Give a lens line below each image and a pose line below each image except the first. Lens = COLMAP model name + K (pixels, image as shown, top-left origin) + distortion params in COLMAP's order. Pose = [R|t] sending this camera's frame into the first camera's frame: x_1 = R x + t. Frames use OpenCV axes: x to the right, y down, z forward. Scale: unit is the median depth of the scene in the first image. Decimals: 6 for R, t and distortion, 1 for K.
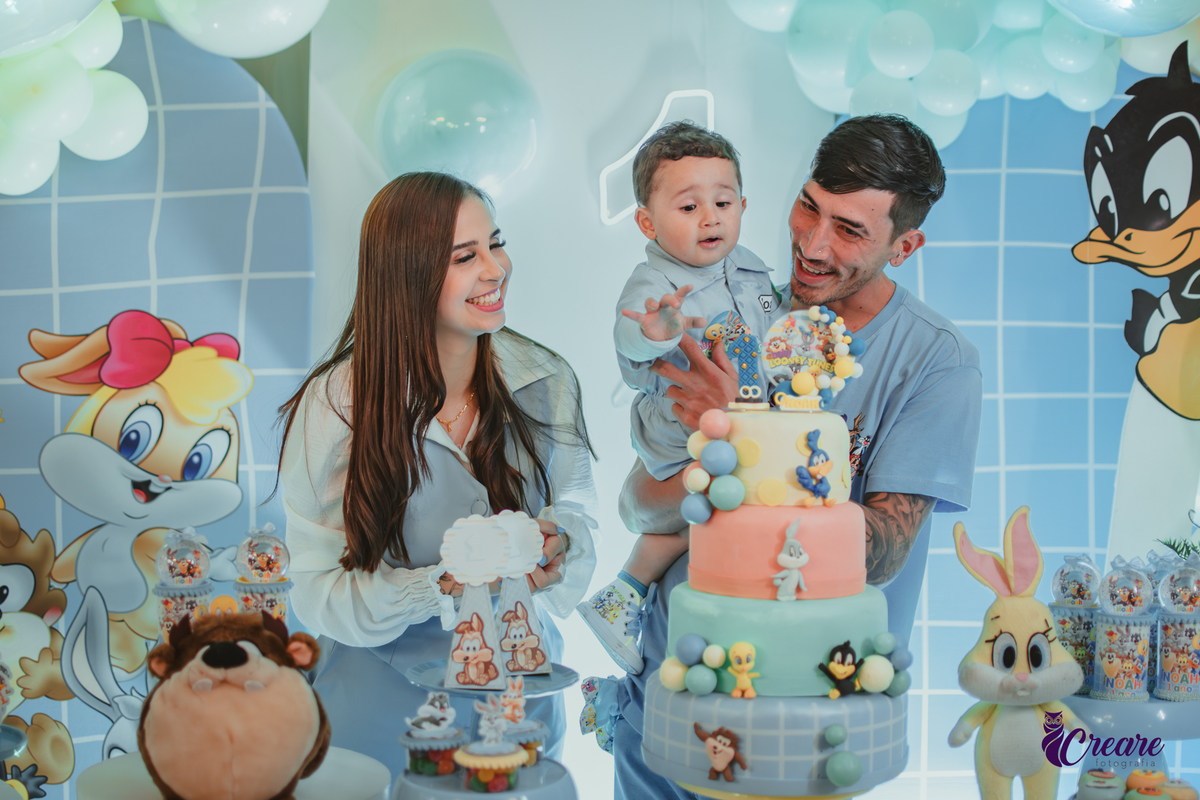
lens RADIAL K [[1831.3, 0, 602.5], [0, 1831.3, 401.2], [0, 0, 1]] dist [-0.192922, 0.168904]
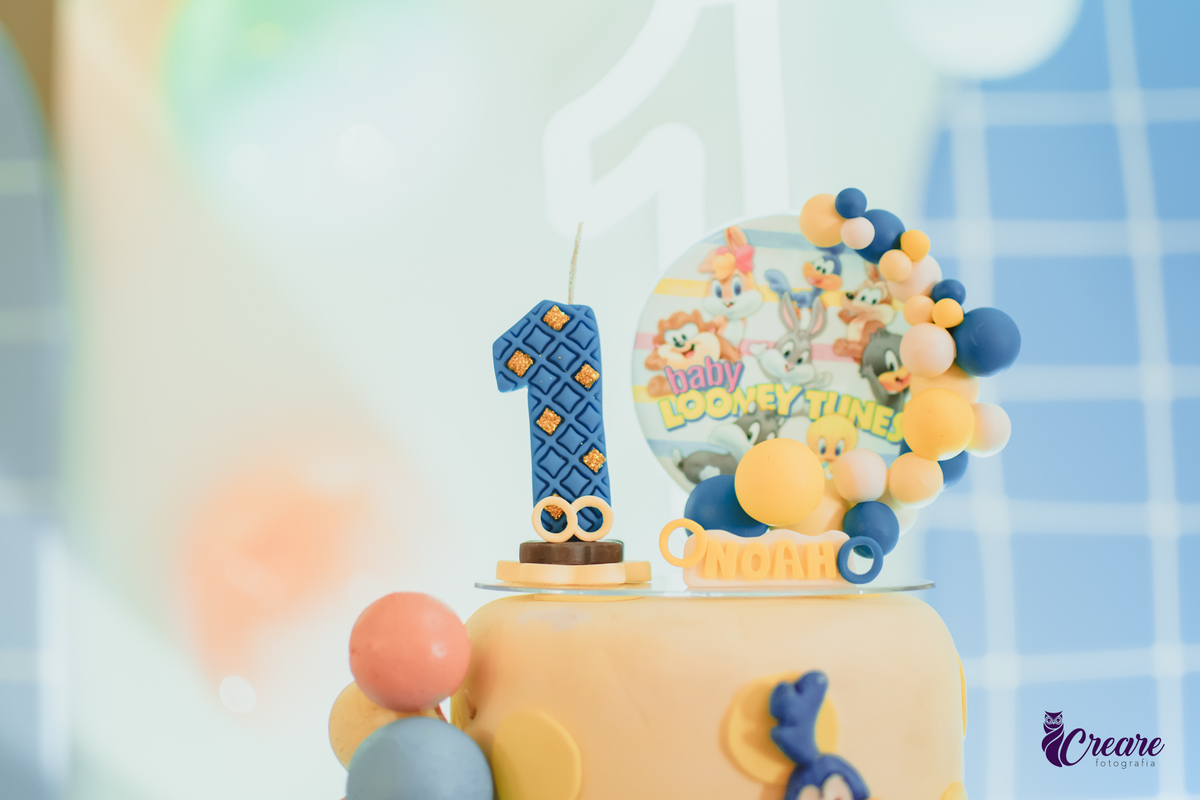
lens RADIAL K [[1831.3, 0, 602.5], [0, 1831.3, 401.2], [0, 0, 1]] dist [-0.192922, 0.168904]
pose [[0.993815, -0.026632, -0.107809, 0.111067], [0.018807, 0.997157, -0.072960, -0.002768], [0.109446, 0.070482, 0.991491, 0.725028]]
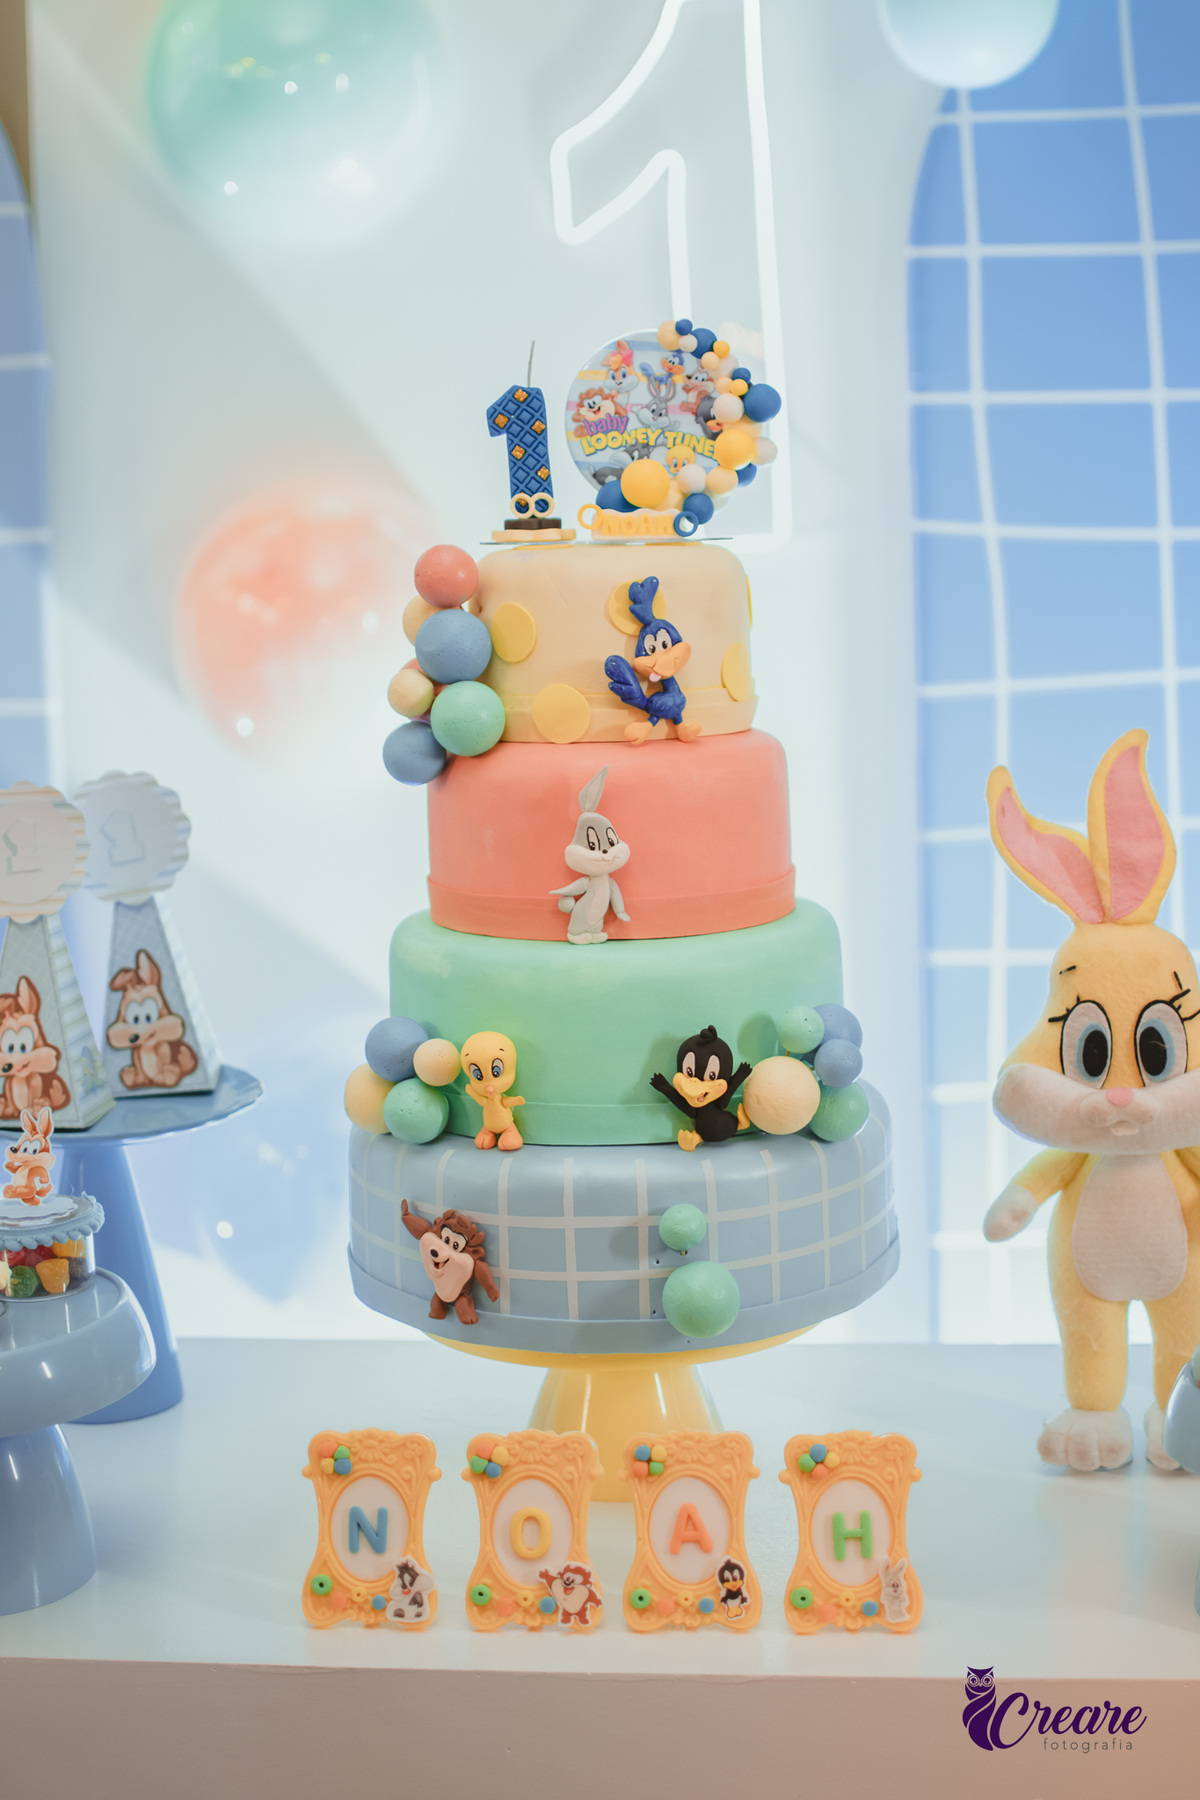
lens RADIAL K [[2776.8, 0, 601.3], [0, 2776.8, 901.0], [0, 0, 1]] dist [-0.152522, 0.143721]
pose [[0.990850, -0.023708, -0.132867, 0.187892], [0.037666, 0.993911, 0.103547, 0.022676], [0.129604, -0.107604, 0.985710, 0.273864]]
